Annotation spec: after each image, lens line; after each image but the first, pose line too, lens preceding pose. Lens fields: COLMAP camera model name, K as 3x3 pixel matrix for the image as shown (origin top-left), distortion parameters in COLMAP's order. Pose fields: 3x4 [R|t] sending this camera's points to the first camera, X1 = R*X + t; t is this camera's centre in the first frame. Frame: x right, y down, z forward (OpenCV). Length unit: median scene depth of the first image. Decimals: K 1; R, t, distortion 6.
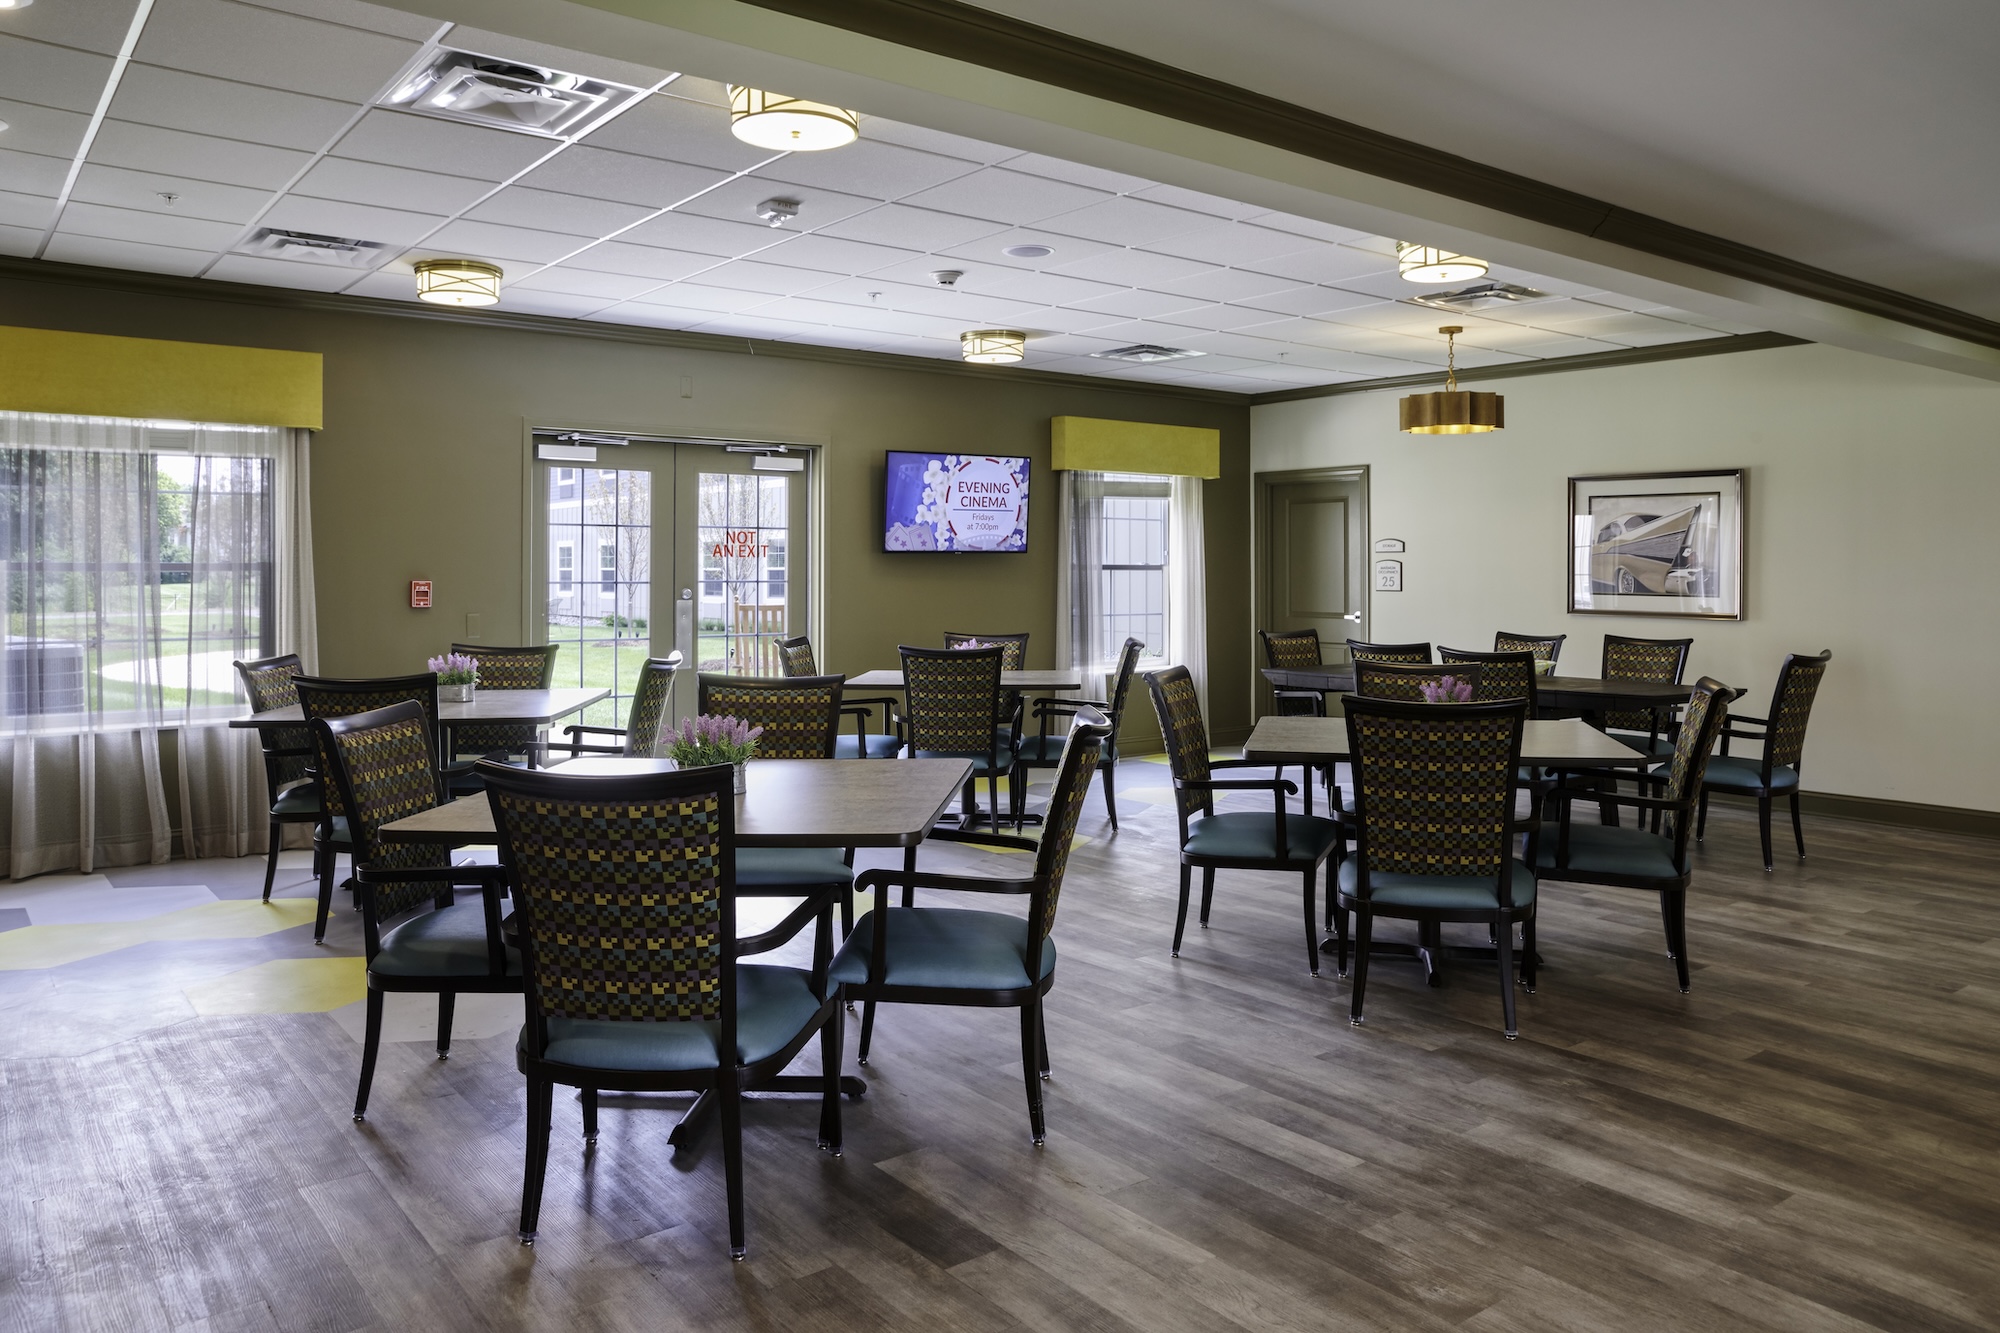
lens RADIAL K [[1425.8, 0, 995.6], [0, 1425.8, 628.3], [0, 0, 1]] dist [-0.089015, 0.082346]
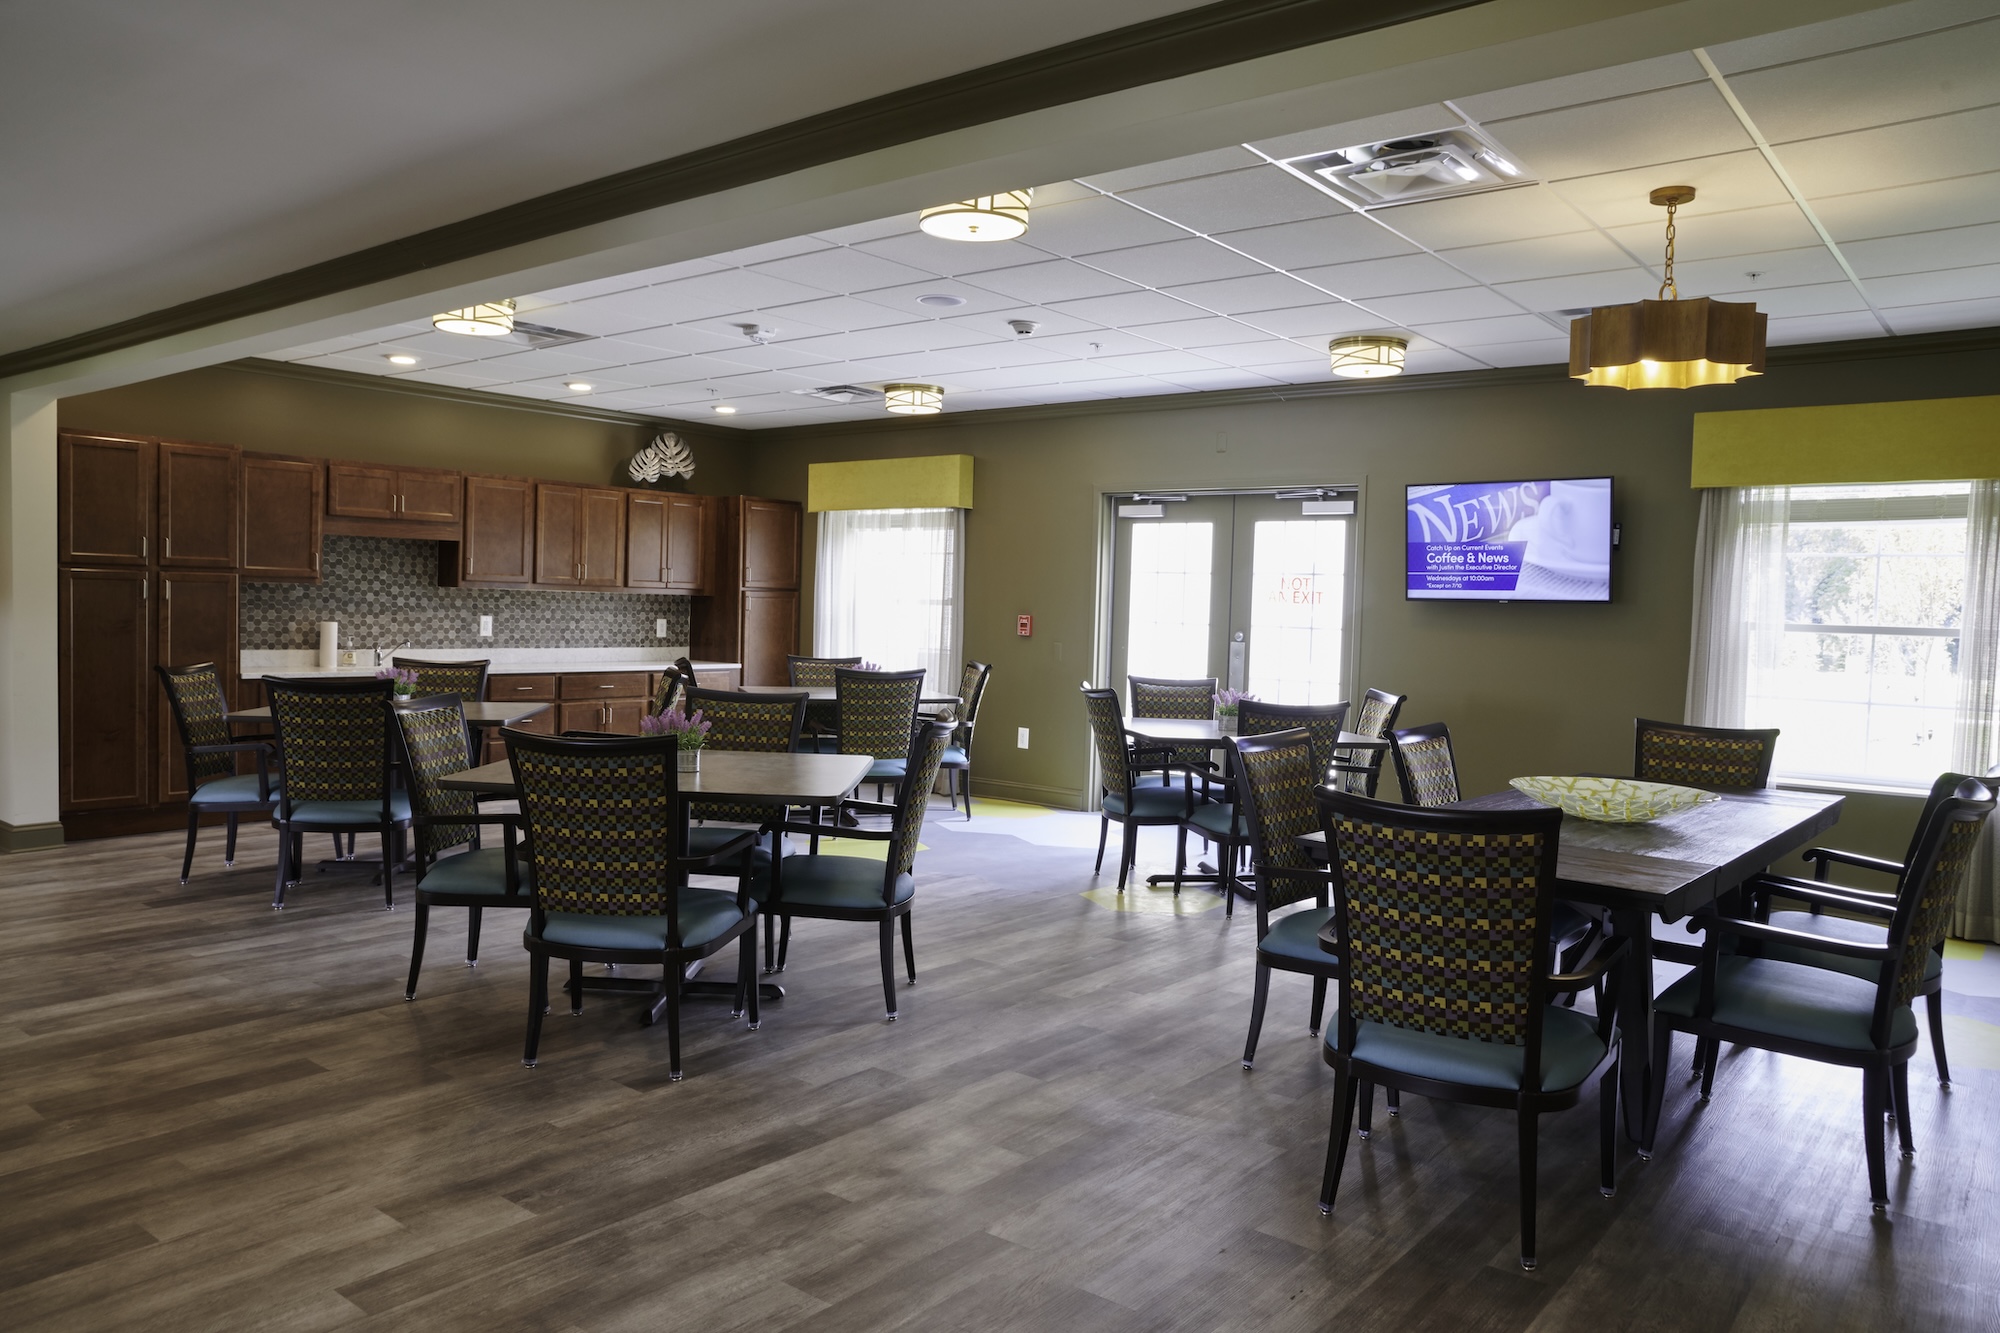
lens RADIAL K [[1407.3, 0, 995.2], [0, 1407.3, 709.2], [0, 0, 1]] dist [-0.077160, 0.082128]
pose [[0.232912, 0.075674, -0.969549, 1.089298], [-0.070072, 0.995682, 0.060880, -0.030685], [0.969970, 0.053758, 0.237209, 0.827249]]
